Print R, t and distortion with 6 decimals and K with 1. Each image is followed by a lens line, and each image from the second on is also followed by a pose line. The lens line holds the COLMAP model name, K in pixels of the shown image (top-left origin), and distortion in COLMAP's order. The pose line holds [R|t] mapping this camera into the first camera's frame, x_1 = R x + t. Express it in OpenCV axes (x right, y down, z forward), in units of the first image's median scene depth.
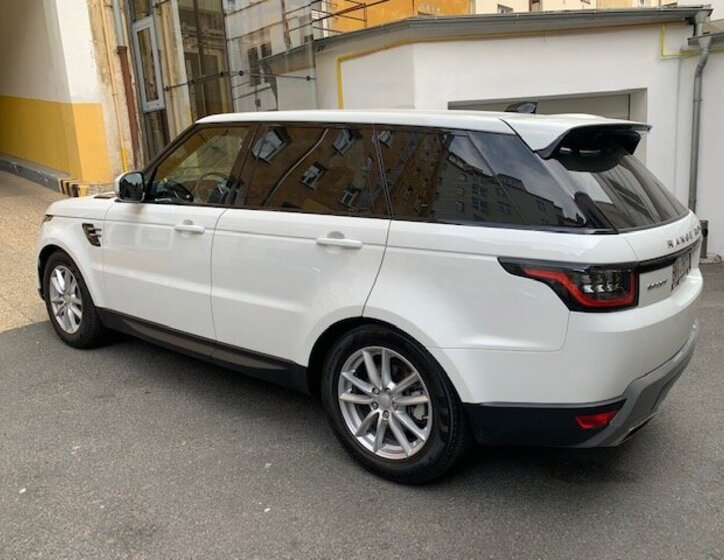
lens RADIAL K [[568.5, 0, 353.3], [0, 568.5, 278.8], [0, 0, 1]] dist [0.009911, 0.004626]
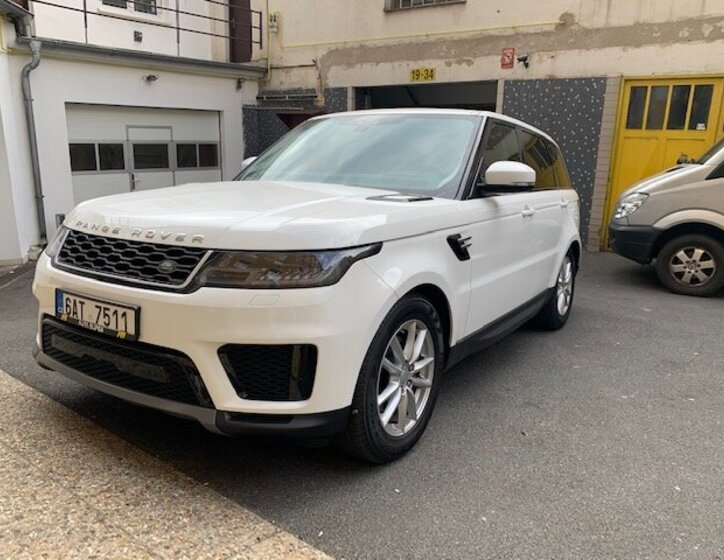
lens RADIAL K [[581.2, 0, 362.0], [0, 581.2, 280.0], [0, 0, 1]] dist [0.013054, -0.002056]
pose [[-0.087809, -0.186352, 0.978551, -1.214136], [0.190741, 0.961023, 0.200130, -0.216036], [-0.977705, 0.204223, -0.048842, 1.192181]]
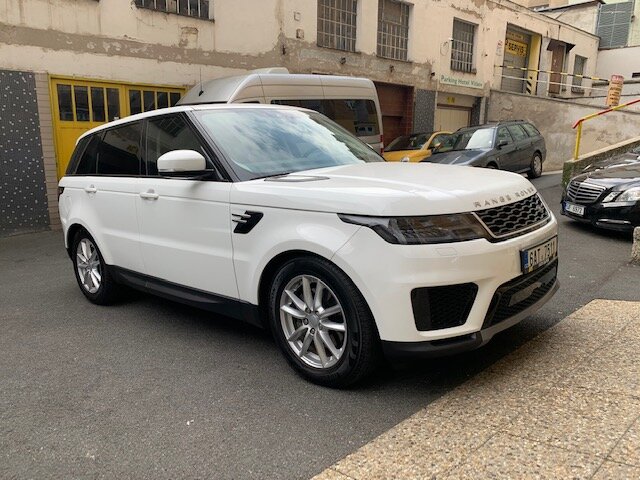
lens RADIAL K [[508.6, 0, 320.0], [0, 508.6, 240.0], [0, 0, 1]] dist [0.005104, 0.003113]
pose [[-0.995633, 0.033270, 0.087227, -0.340523], [0.064961, 0.917936, 0.391373, -0.447926], [-0.067048, 0.395330, -0.916089, 2.145656]]
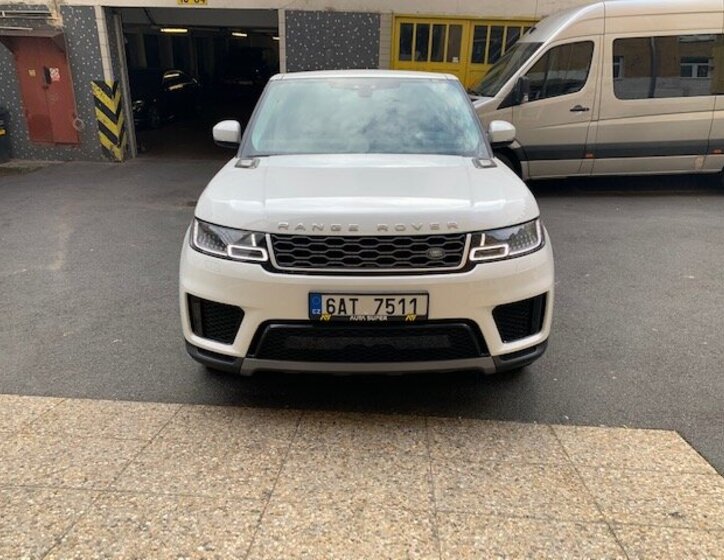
lens RADIAL K [[581.2, 0, 362.0], [0, 581.2, 280.0], [0, 0, 1]] dist [0.013054, -0.002056]
pose [[-0.614742, -0.251317, 0.747618, -1.093070], [0.175989, 0.880274, 0.440620, -0.440513], [-0.768844, 0.402440, -0.496912, 1.773319]]
